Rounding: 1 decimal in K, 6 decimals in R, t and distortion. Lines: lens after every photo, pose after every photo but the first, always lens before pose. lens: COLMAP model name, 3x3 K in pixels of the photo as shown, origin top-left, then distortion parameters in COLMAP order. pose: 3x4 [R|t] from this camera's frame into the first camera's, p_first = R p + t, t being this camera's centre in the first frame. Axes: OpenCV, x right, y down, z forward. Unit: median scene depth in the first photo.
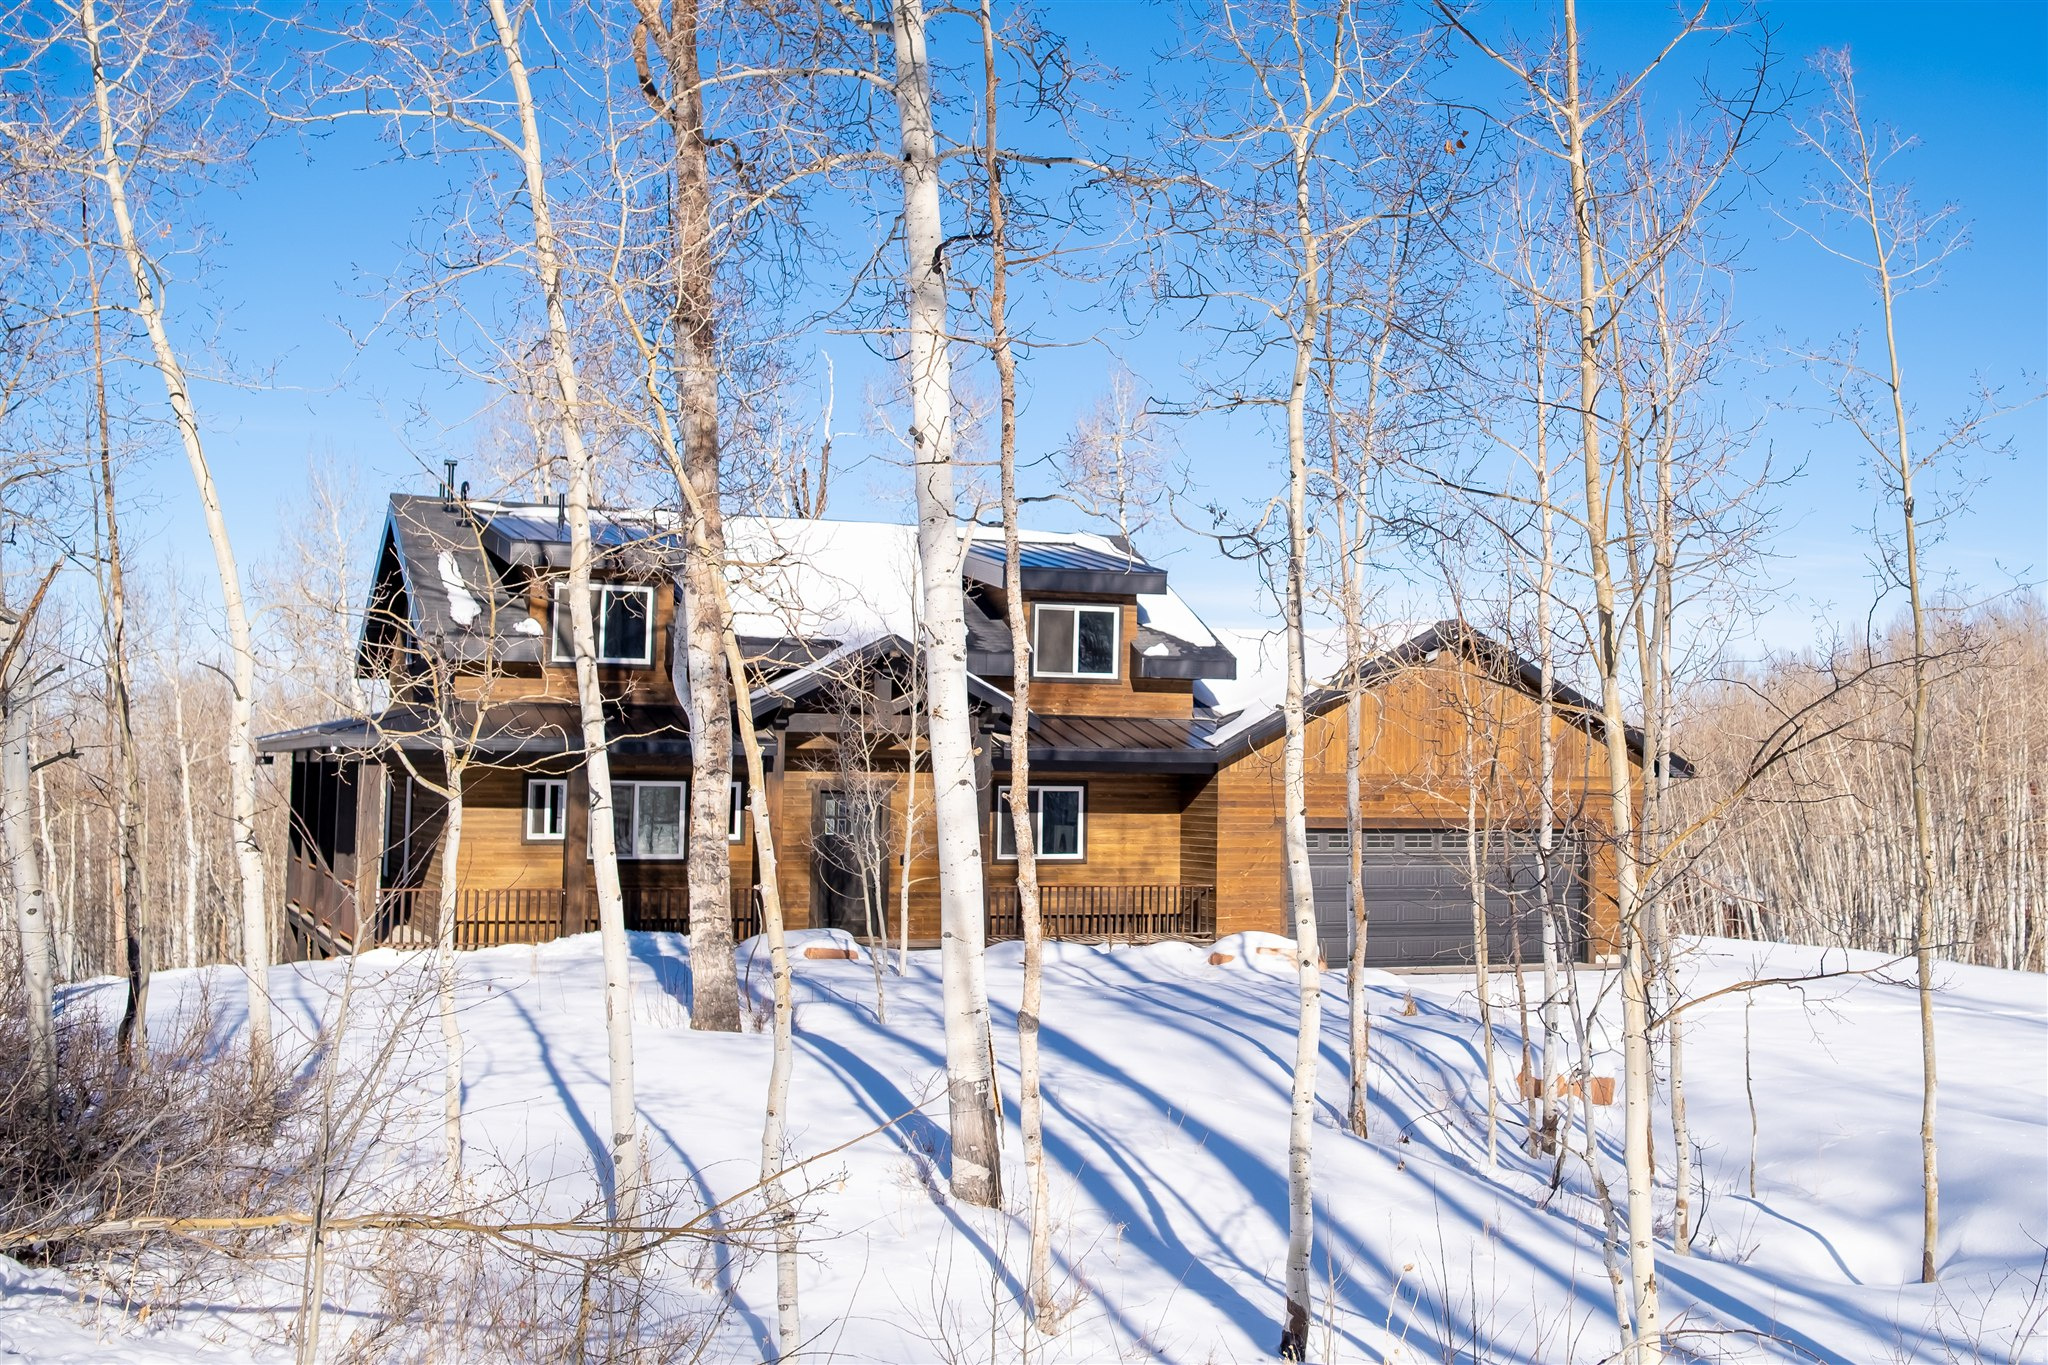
lens RADIAL K [[2079.8, 0, 1024.0], [0, 2079.8, 682.5], [0, 0, 1]] dist [-0.025049, -0.001998]
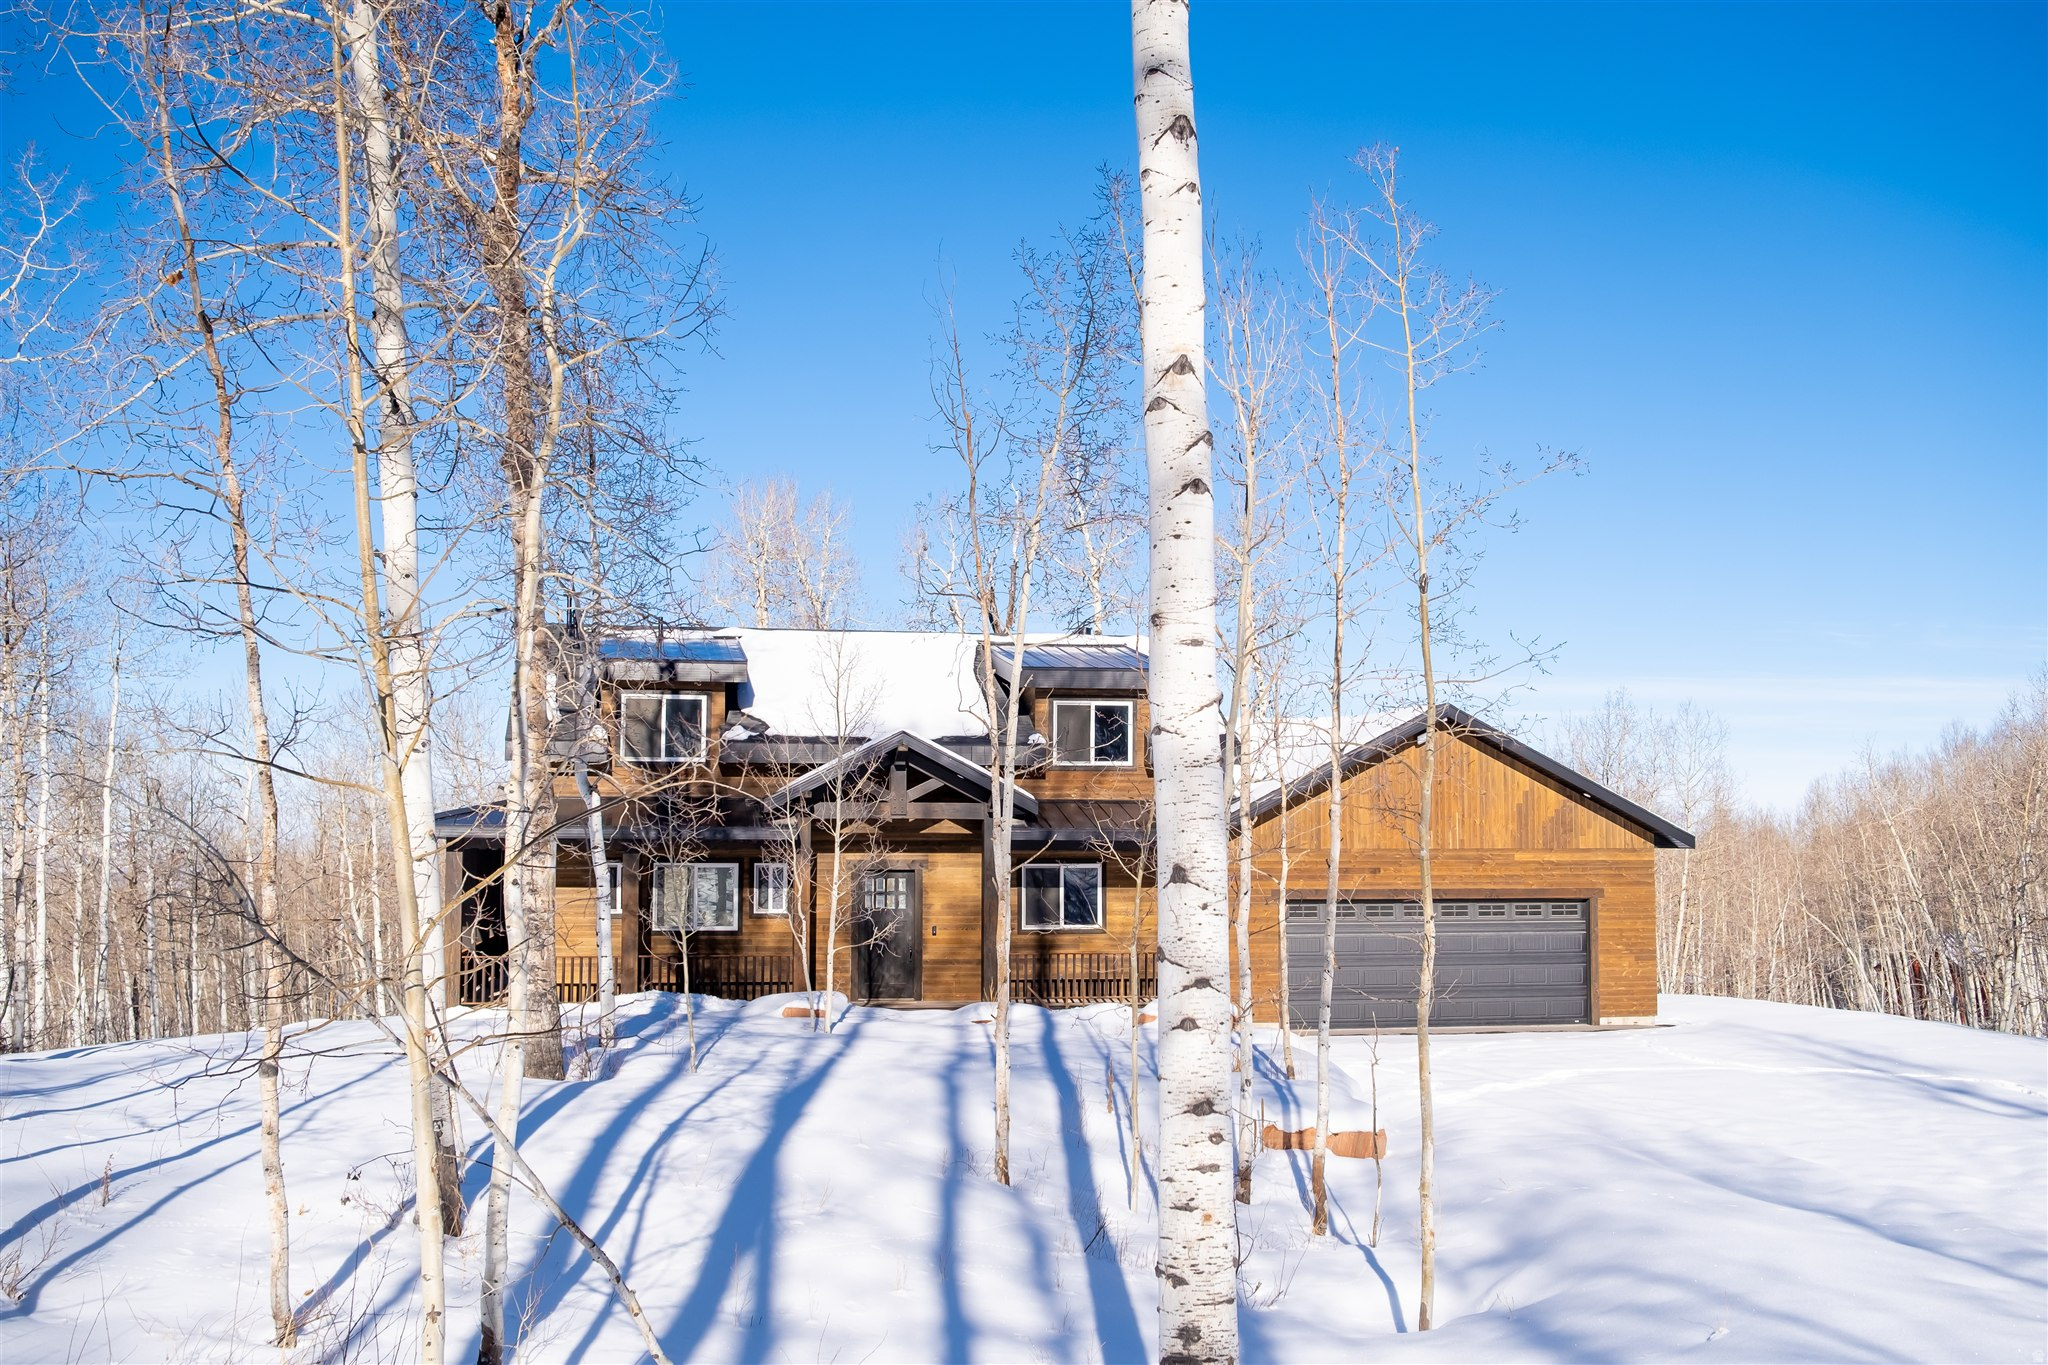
lens RADIAL K [[1846.9, 0, 1024.2], [0, 1846.9, 800.6], [0, 0, 1]] dist [-0.039338, -0.001688]
pose [[0.983506, -0.017665, -0.180011, 0.172902], [0.020229, 0.999718, 0.012415, 0.003486], [0.179741, -0.015852, 0.983586, 0.024937]]
